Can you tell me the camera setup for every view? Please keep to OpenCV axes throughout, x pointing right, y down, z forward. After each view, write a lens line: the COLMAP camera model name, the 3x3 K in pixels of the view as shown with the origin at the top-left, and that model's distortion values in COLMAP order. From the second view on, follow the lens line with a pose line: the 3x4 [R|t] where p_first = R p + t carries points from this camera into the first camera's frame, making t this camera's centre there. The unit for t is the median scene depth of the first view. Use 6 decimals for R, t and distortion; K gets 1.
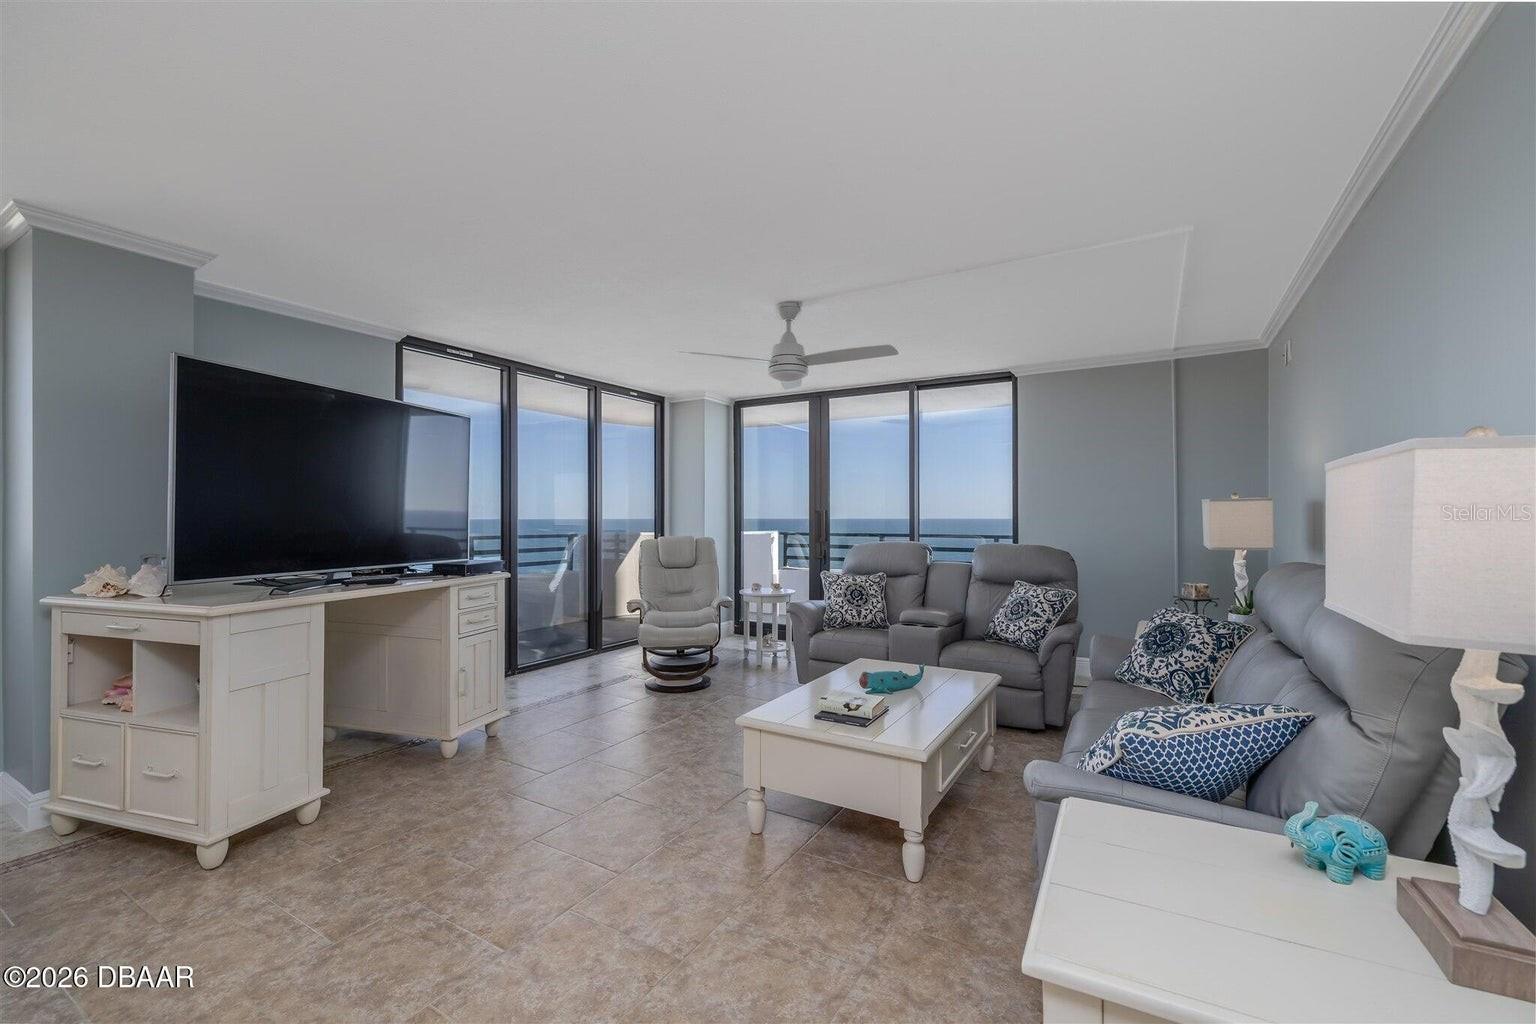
lens RADIAL K [[643.1, 0, 772.5], [0, 643.1, 515.4], [0, 0, 1]] dist [-0.002061, 0.000984]
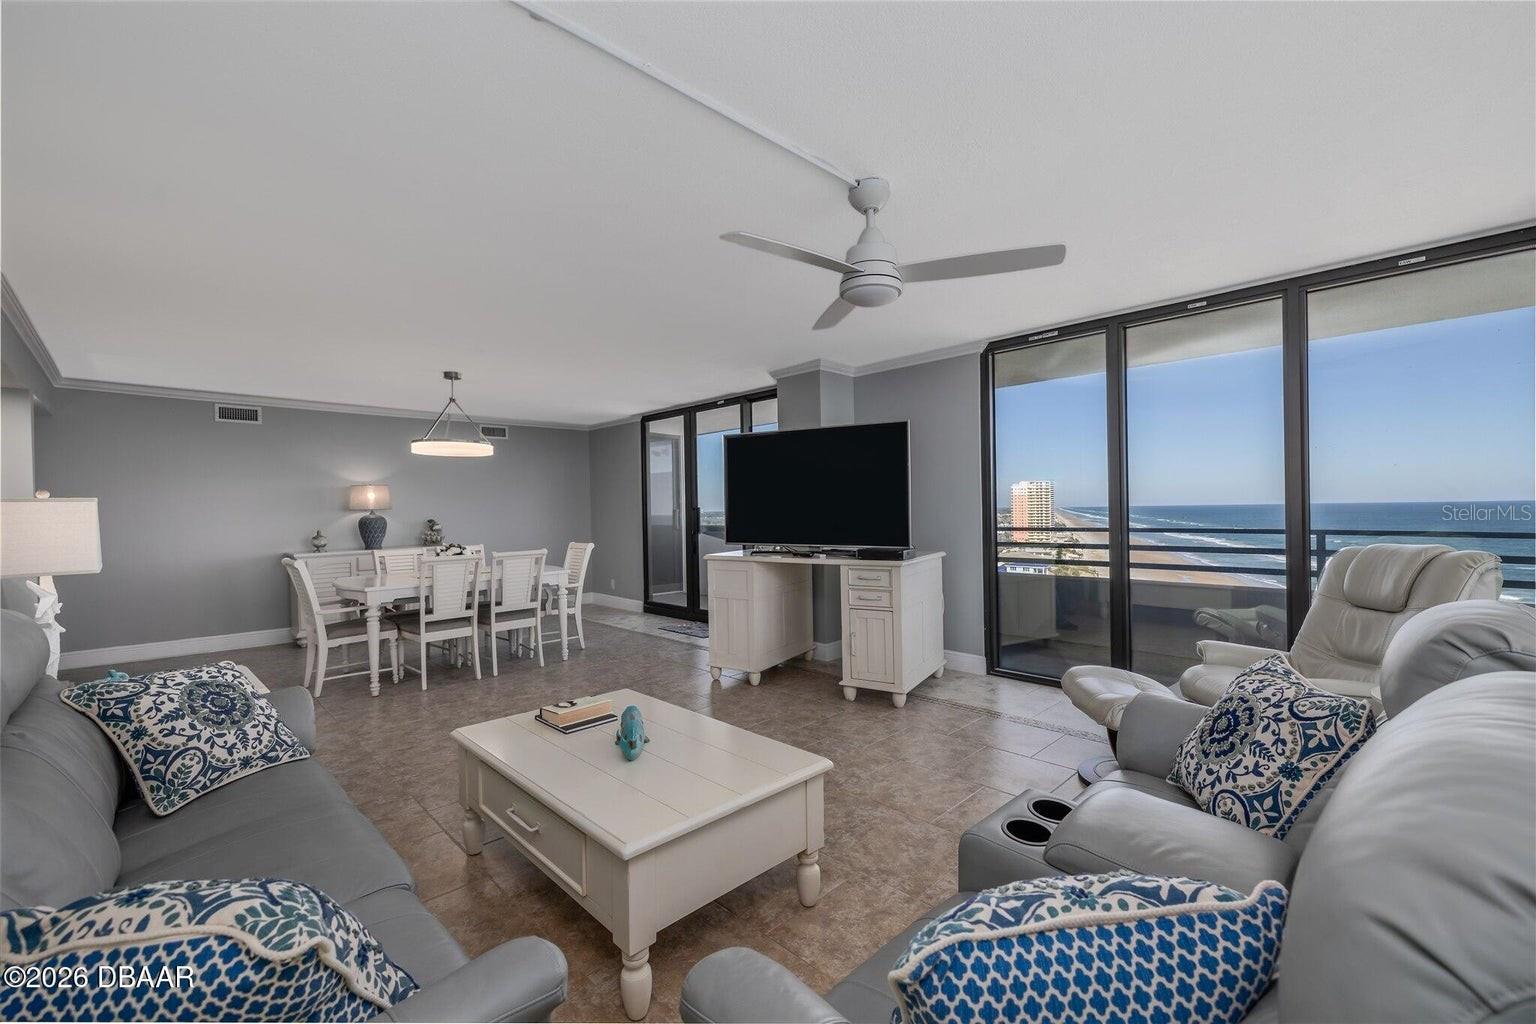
lens RADIAL K [[643.1, 0, 770.4], [0, 643.1, 514.0], [0, 0, 1]] dist [-0.002061, 0.000984]
pose [[-0.264620, 0.014380, -0.964245, 0.692105], [0.019189, 0.999769, 0.009643, -0.005364], [0.964162, -0.015951, -0.264835, 1.094064]]
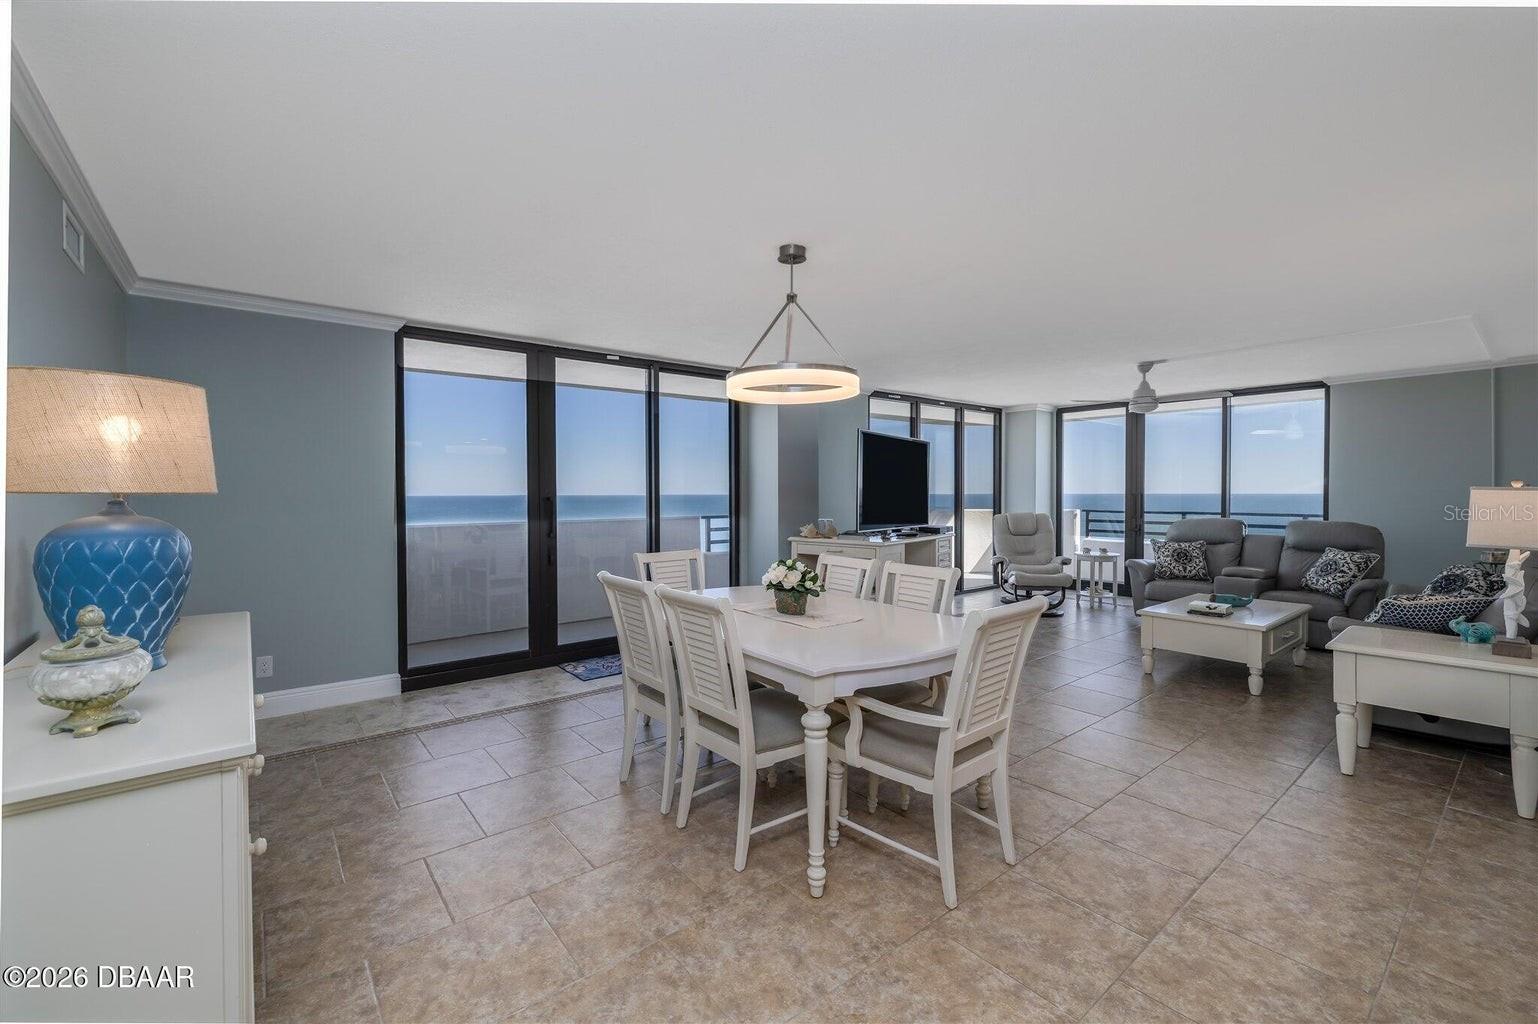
lens RADIAL K [[643.9, 0, 755.6], [0, 643.9, 505.8], [0, 0, 1]] dist [-0.002061, 0.000984]
pose [[0.934303, 0.006174, -0.356426, -0.292061], [0.002230, 0.999729, 0.023163, -0.023495], [0.356473, -0.022436, 0.934036, -0.774568]]
